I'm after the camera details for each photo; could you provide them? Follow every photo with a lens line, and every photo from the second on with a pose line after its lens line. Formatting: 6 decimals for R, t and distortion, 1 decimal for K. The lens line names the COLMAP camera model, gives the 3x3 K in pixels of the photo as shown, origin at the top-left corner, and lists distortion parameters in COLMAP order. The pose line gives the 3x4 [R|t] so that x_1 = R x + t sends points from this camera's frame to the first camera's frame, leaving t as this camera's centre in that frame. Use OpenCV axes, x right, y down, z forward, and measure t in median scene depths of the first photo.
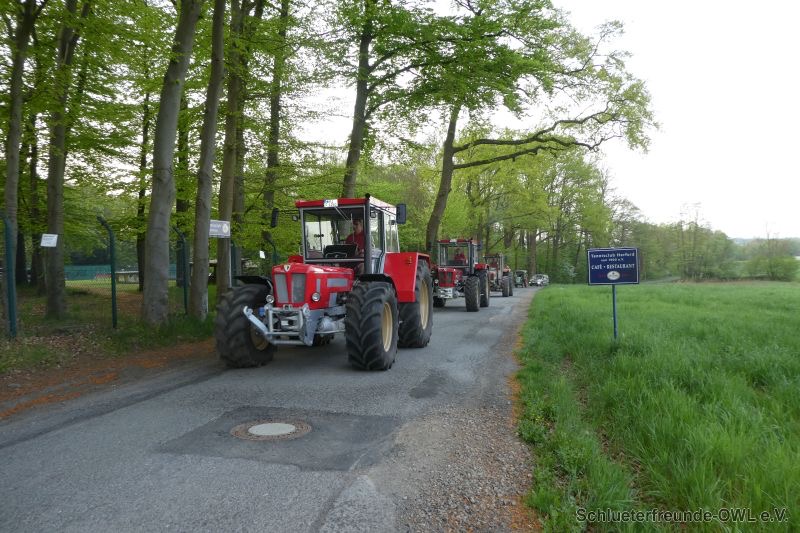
lens RADIAL K [[569.7, 0, 404.3], [0, 569.7, 270.7], [0, 0, 1]] dist [-0.022650, 0.006584]
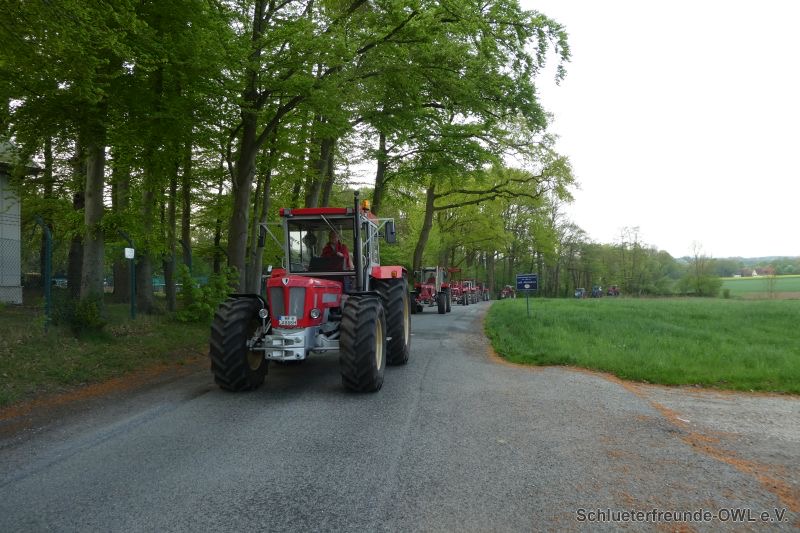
lens RADIAL K [[568.1, 0, 409.1], [0, 568.1, 271.5], [0, 0, 1]] dist [-0.006721, -0.001867]
pose [[0.996891, 0.008012, 0.078383, -0.103892], [-0.005924, 0.999622, -0.026840, 0.005019], [-0.078569, 0.026292, 0.996562, -0.455773]]
